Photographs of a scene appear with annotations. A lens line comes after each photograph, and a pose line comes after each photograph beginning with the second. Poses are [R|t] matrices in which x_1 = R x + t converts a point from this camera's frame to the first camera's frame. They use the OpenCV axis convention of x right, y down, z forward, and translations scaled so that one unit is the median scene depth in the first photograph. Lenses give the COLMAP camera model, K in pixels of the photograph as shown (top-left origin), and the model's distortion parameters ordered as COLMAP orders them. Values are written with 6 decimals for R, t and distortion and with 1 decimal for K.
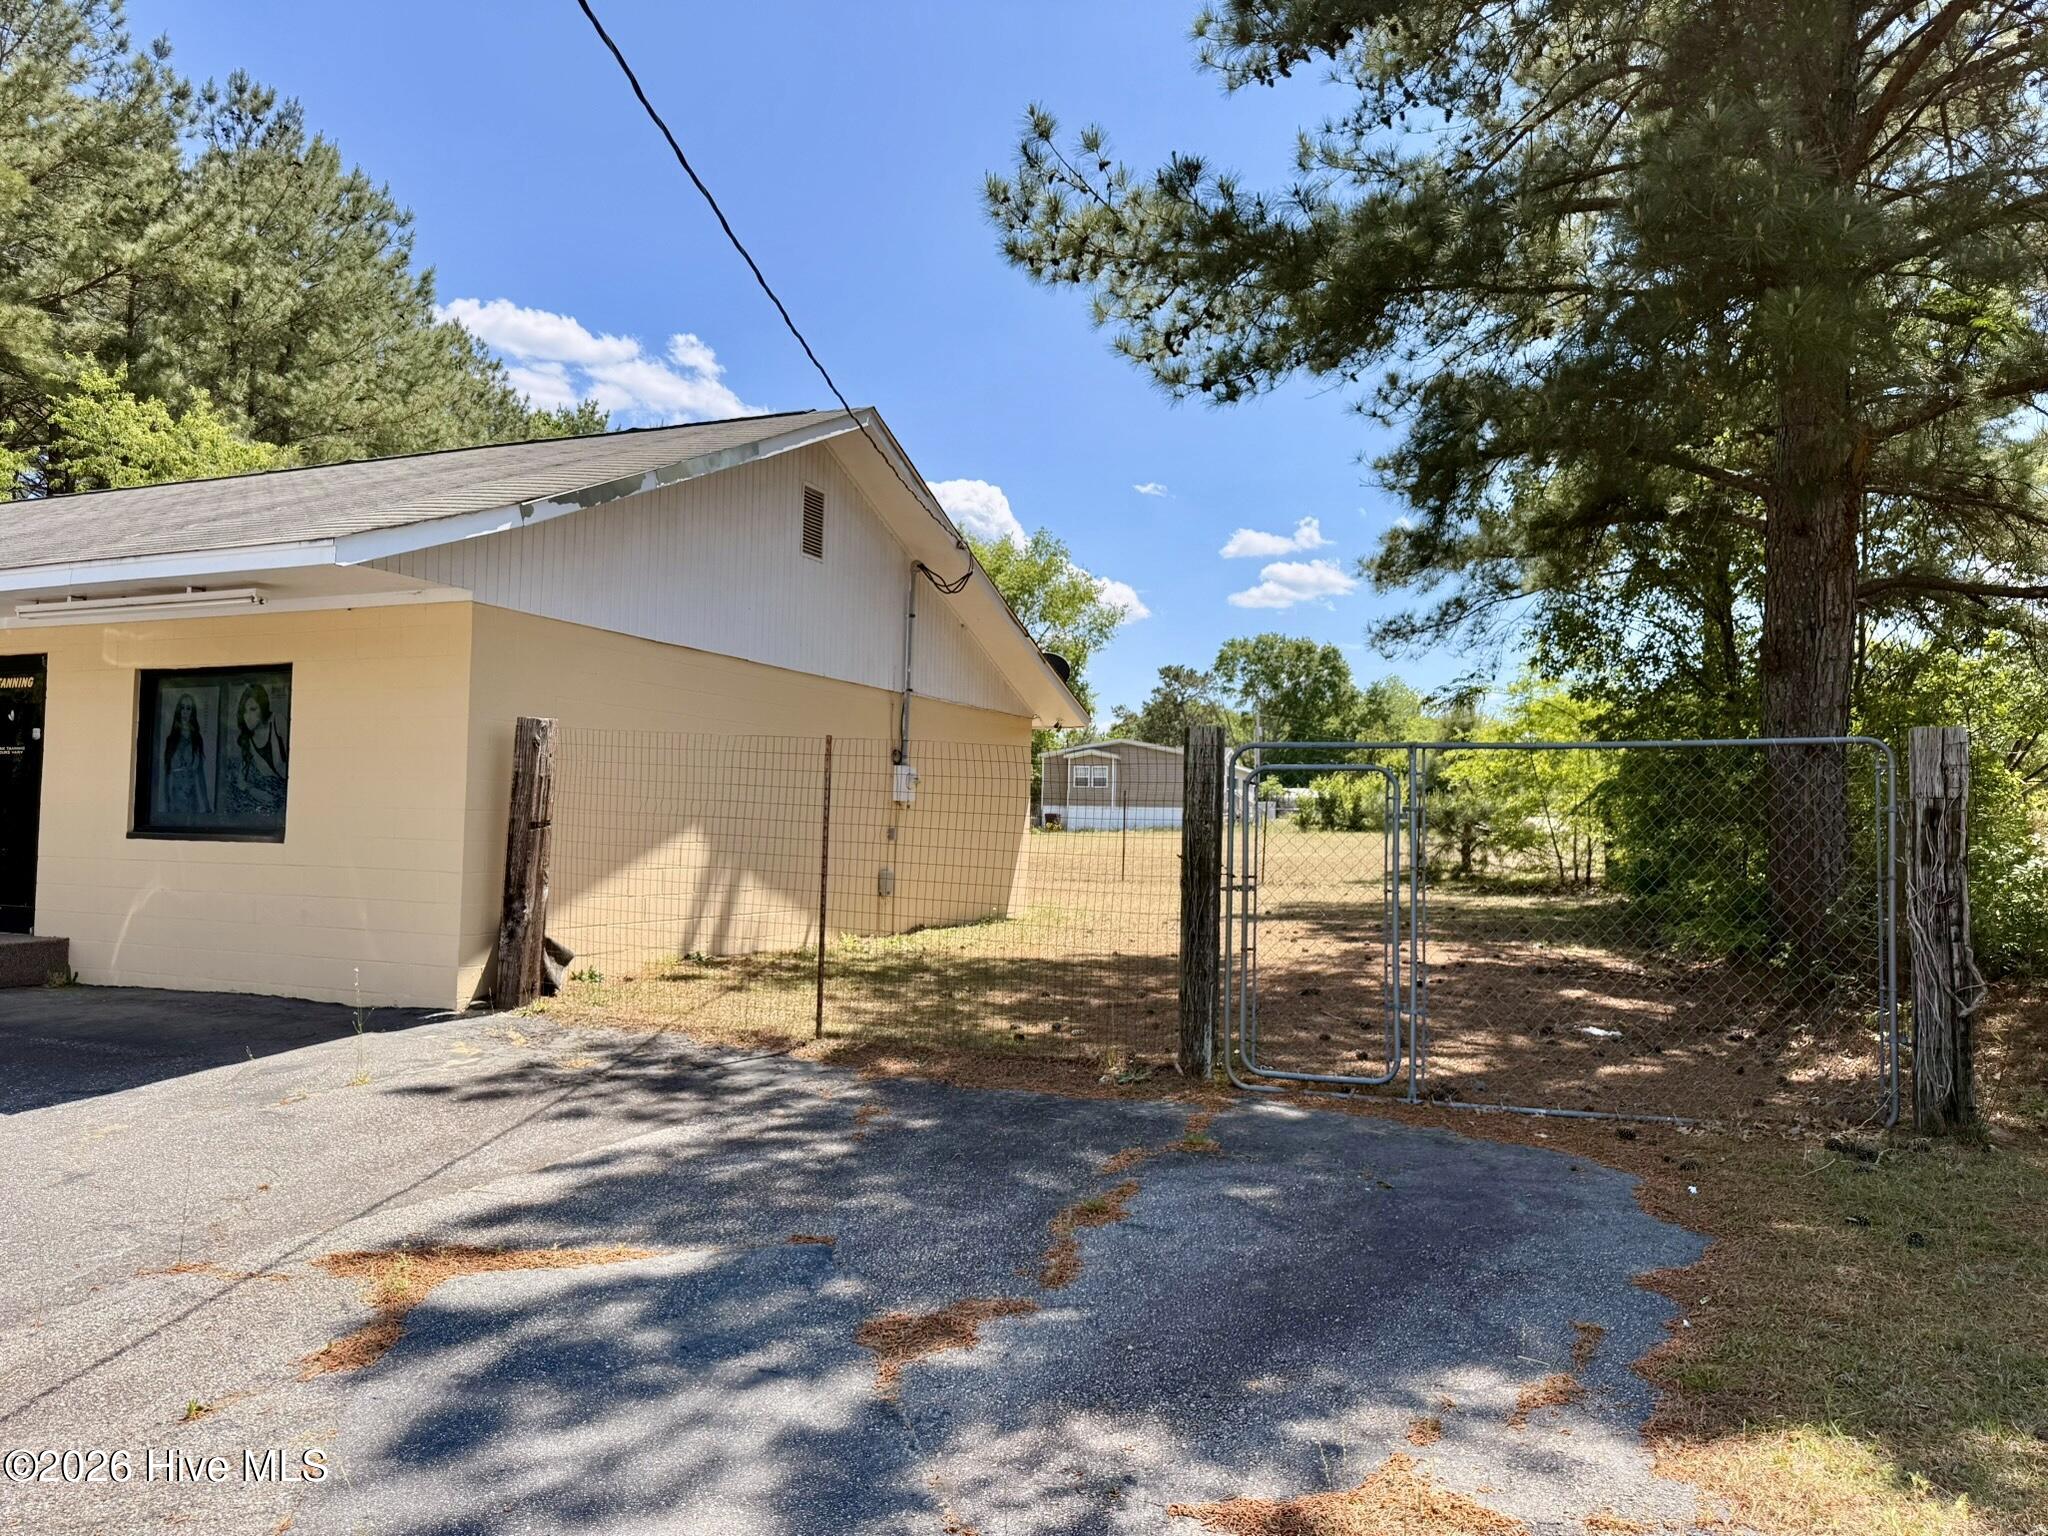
lens RADIAL K [[1434.2, 0, 1030.3], [0, 1434.2, 779.3], [0, 0, 1]] dist [0.018181, -0.016037]
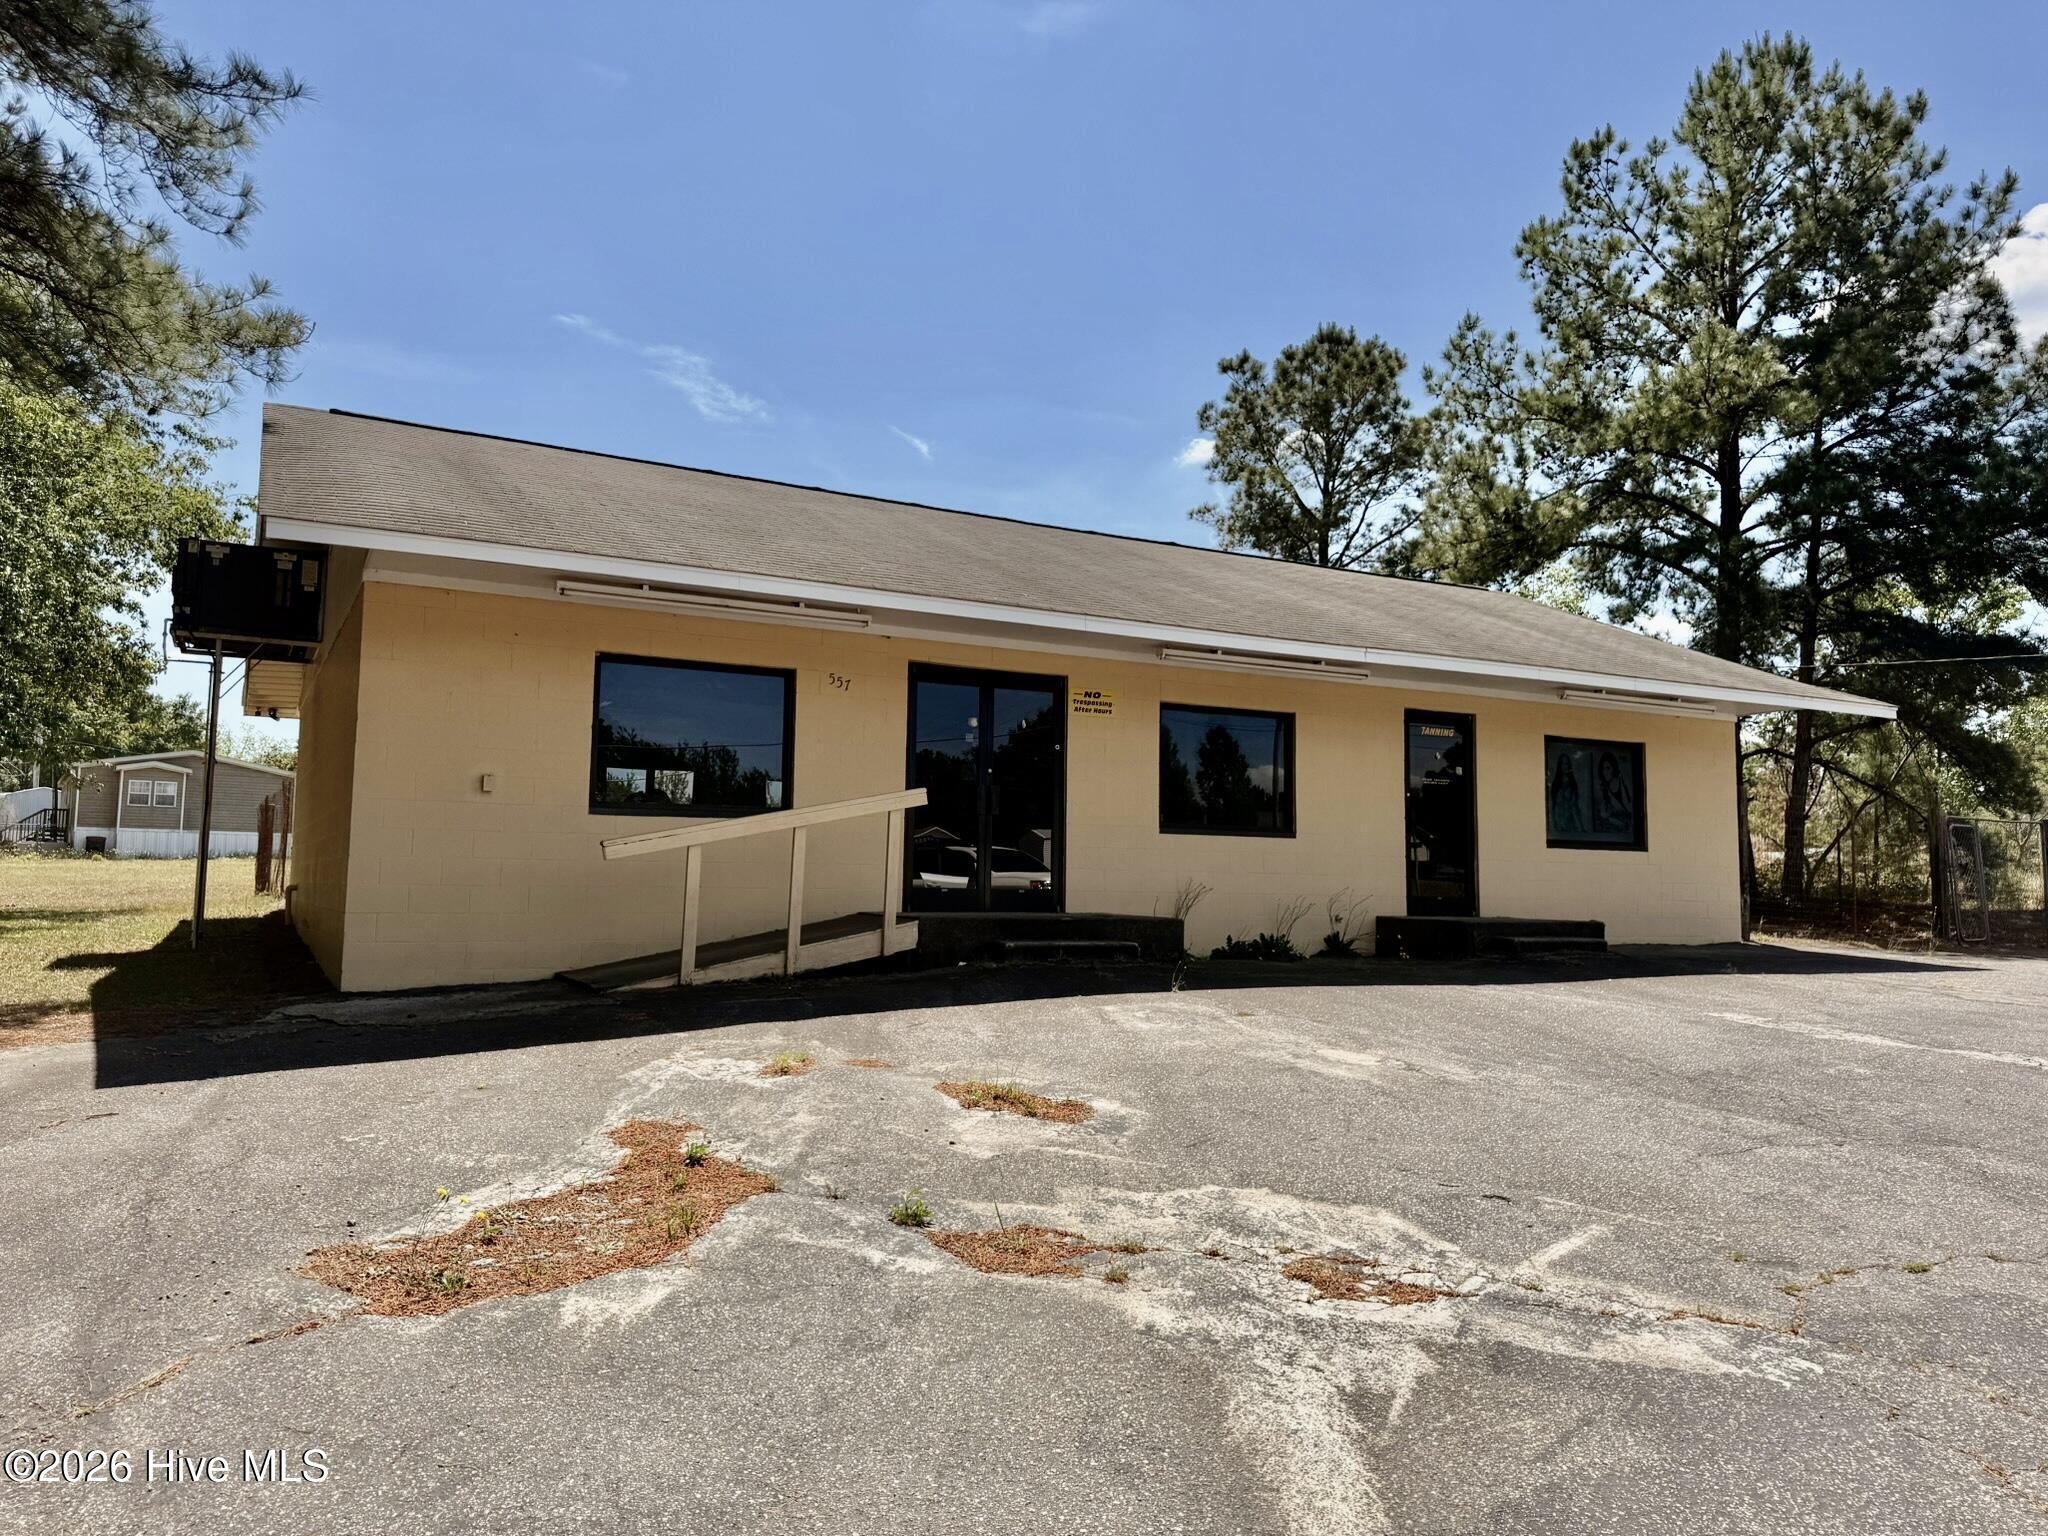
lens RADIAL K [[1434.2, 0, 1030.3], [0, 1434.2, 779.3], [0, 0, 1]] dist [0.018181, -0.016037]
pose [[0.628896, 0.049300, 0.775925, -1.524393], [-0.031233, 0.998784, -0.038145, 0.031236], [-0.776862, -0.000245, 0.629671, 0.343665]]
